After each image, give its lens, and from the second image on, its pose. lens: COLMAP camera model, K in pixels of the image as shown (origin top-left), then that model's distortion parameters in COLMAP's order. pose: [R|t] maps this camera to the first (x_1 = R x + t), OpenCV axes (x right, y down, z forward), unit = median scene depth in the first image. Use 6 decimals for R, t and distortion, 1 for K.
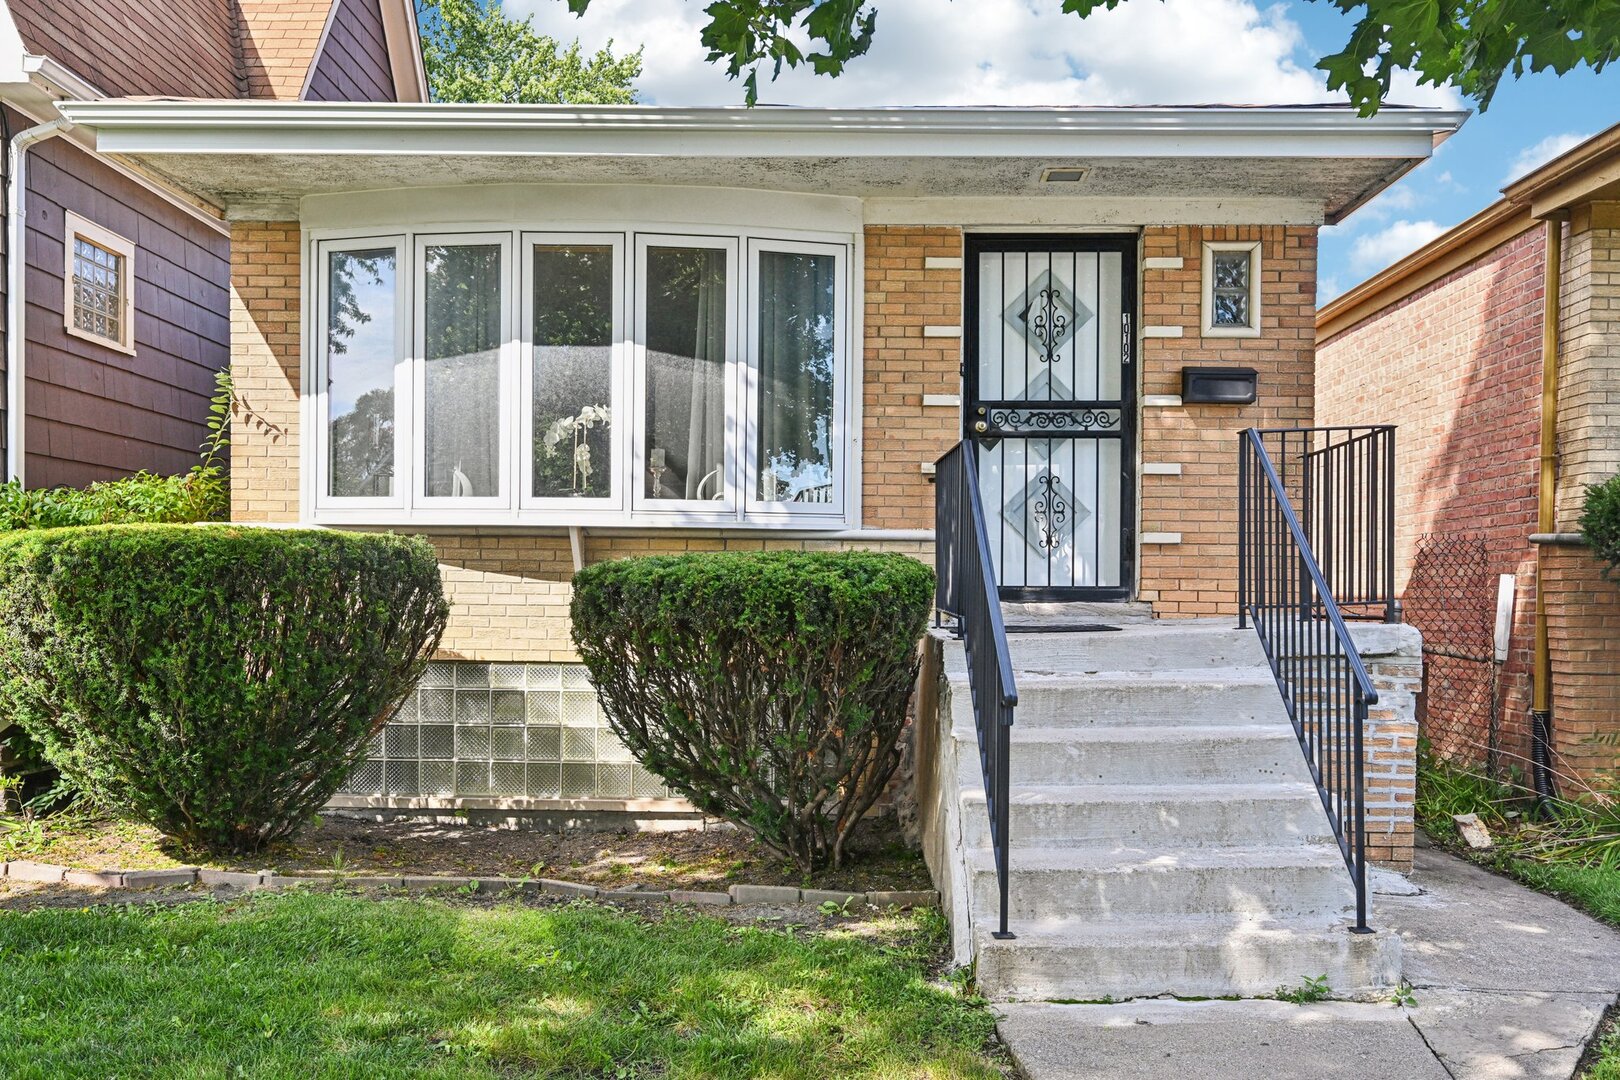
lens RADIAL K [[1308.7, 0, 810.8], [0, 1308.7, 584.8], [0, 0, 1]] dist [-0.007109, -0.000874]
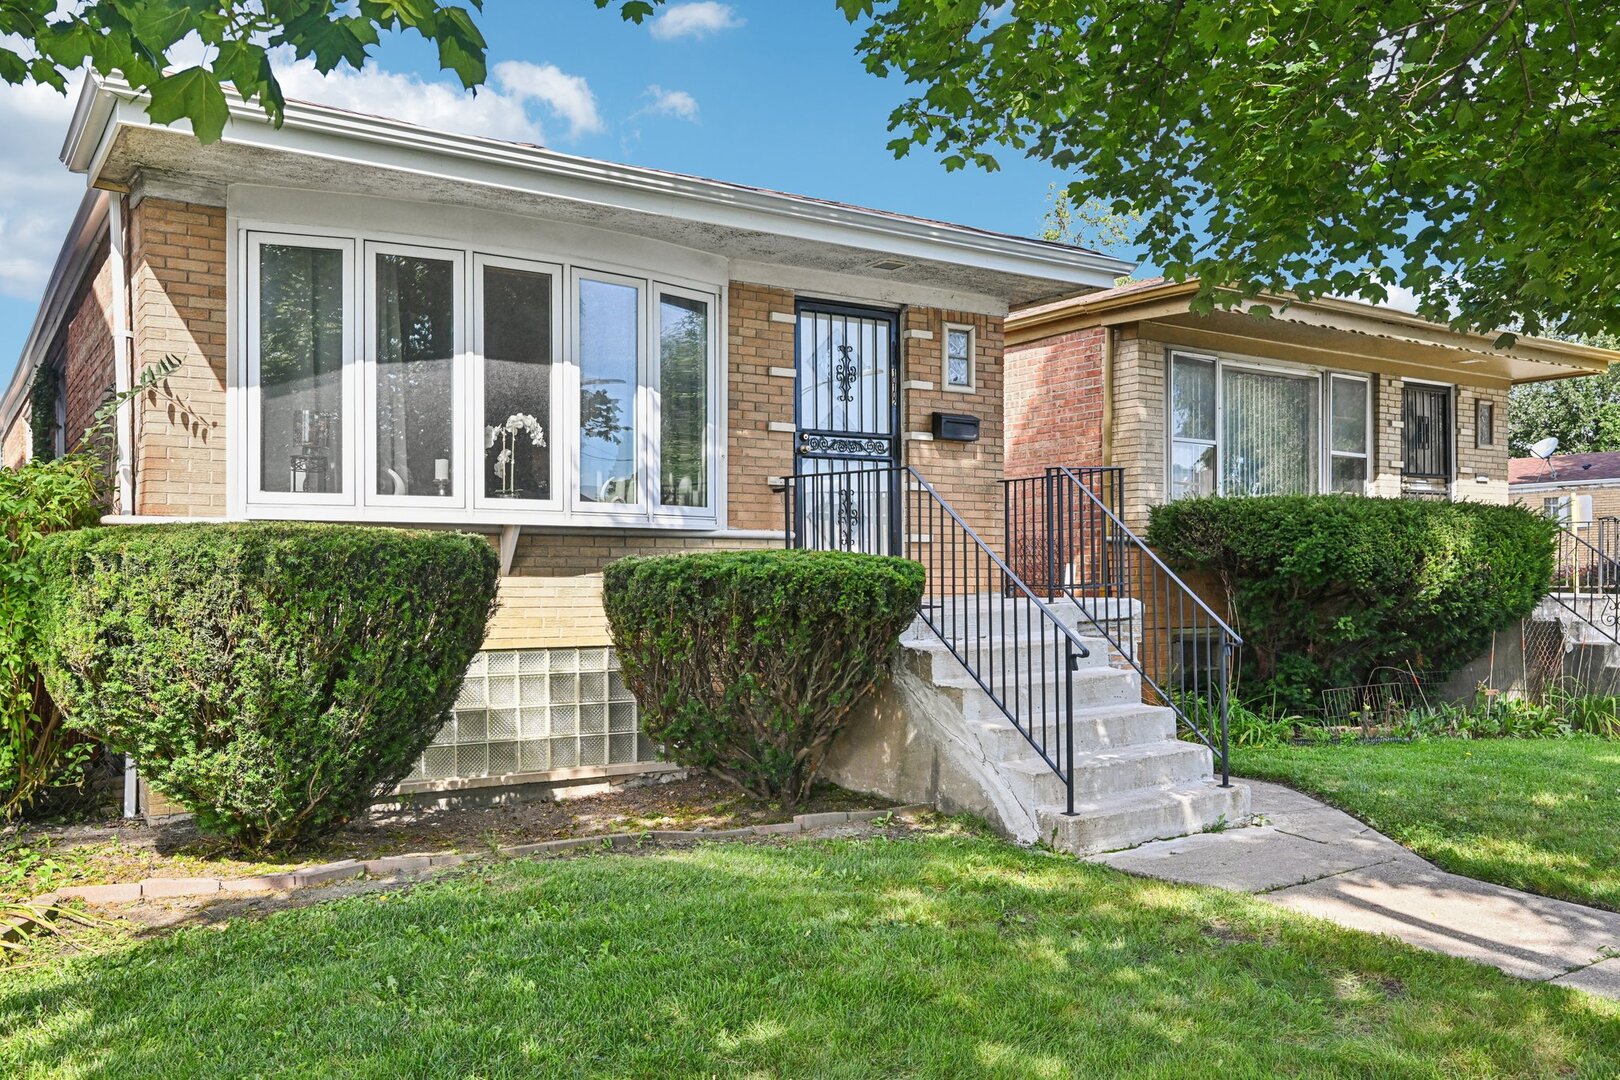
lens RADIAL K [[1253.0, 0, 810.0], [0, 1253.0, 540.0], [0, 0, 1]] dist [-0.008430, 0.003326]
pose [[0.837301, 0.005381, 0.546716, -0.532805], [0.007073, 0.999761, -0.020672, -0.008189], [-0.546697, 0.021176, 0.837063, -0.014148]]
